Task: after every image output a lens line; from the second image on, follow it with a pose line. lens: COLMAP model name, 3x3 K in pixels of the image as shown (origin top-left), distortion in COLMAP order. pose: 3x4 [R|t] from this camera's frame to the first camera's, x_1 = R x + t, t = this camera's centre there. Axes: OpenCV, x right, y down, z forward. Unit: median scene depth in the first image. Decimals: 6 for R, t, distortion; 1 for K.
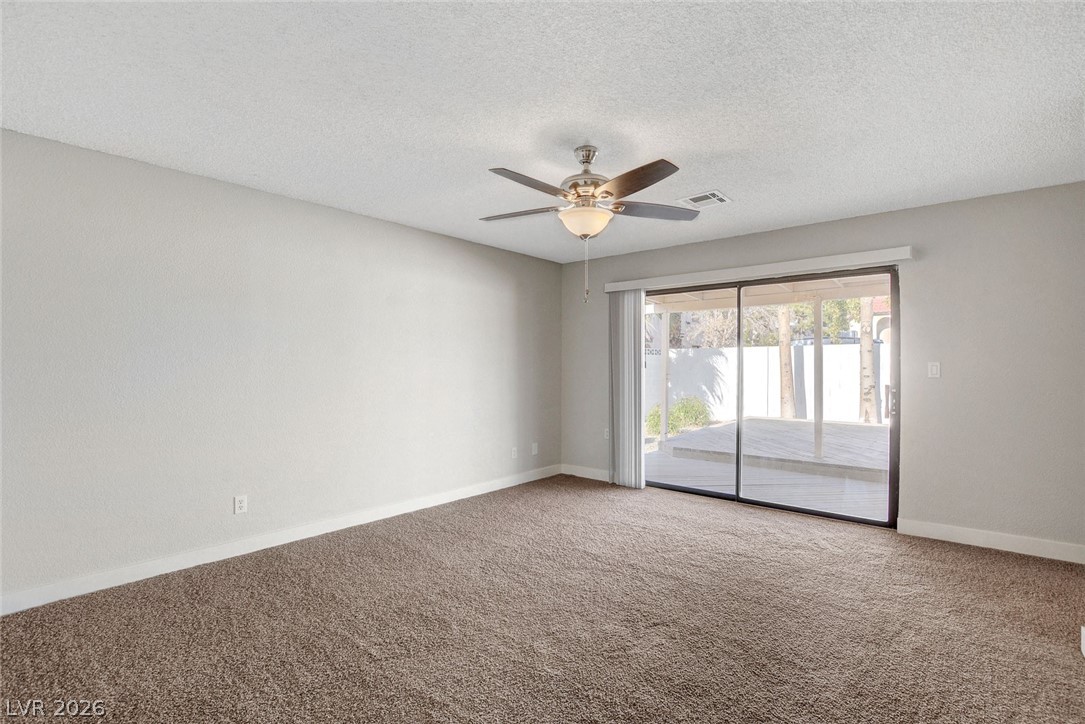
lens RADIAL K [[479.8, 0, 546.5], [0, 479.8, 364.3], [0, 0, 1]] dist [-0.022883, -0.000029]
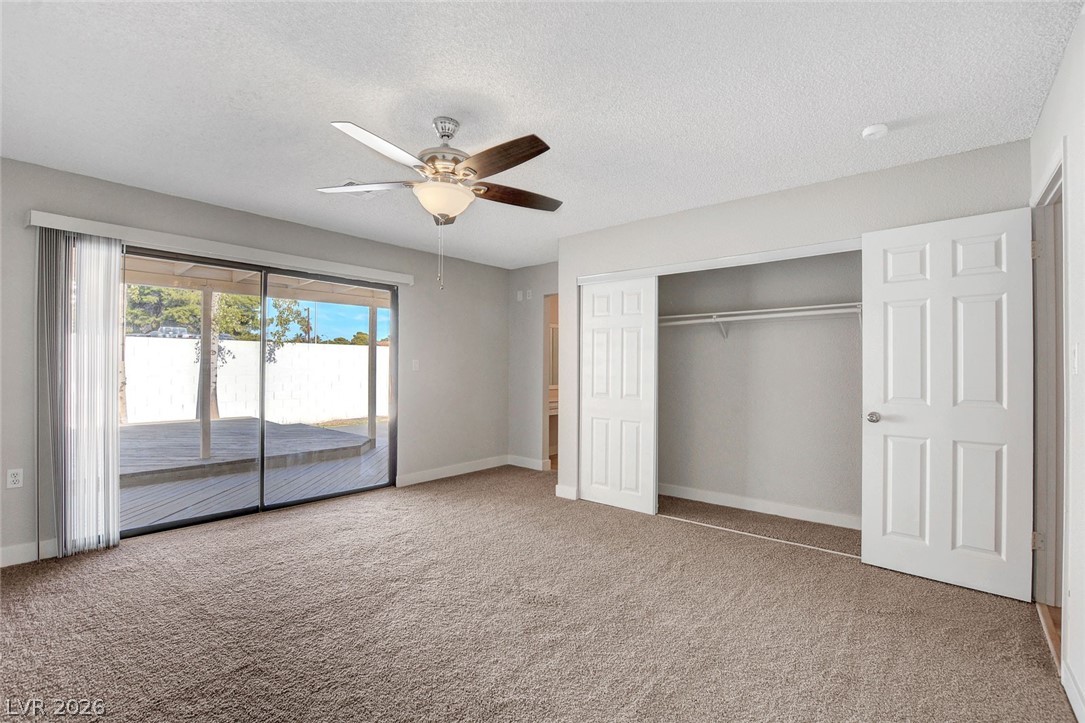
lens RADIAL K [[479.8, 0, 546.5], [0, 479.8, 363.8], [0, 0, 1]] dist [-0.022883, -0.000029]
pose [[0.021914, 0.009251, 0.999717, -0.534289], [-0.010248, 0.999907, -0.009028, 0.013733], [-0.999707, -0.010047, 0.022007, 0.494965]]
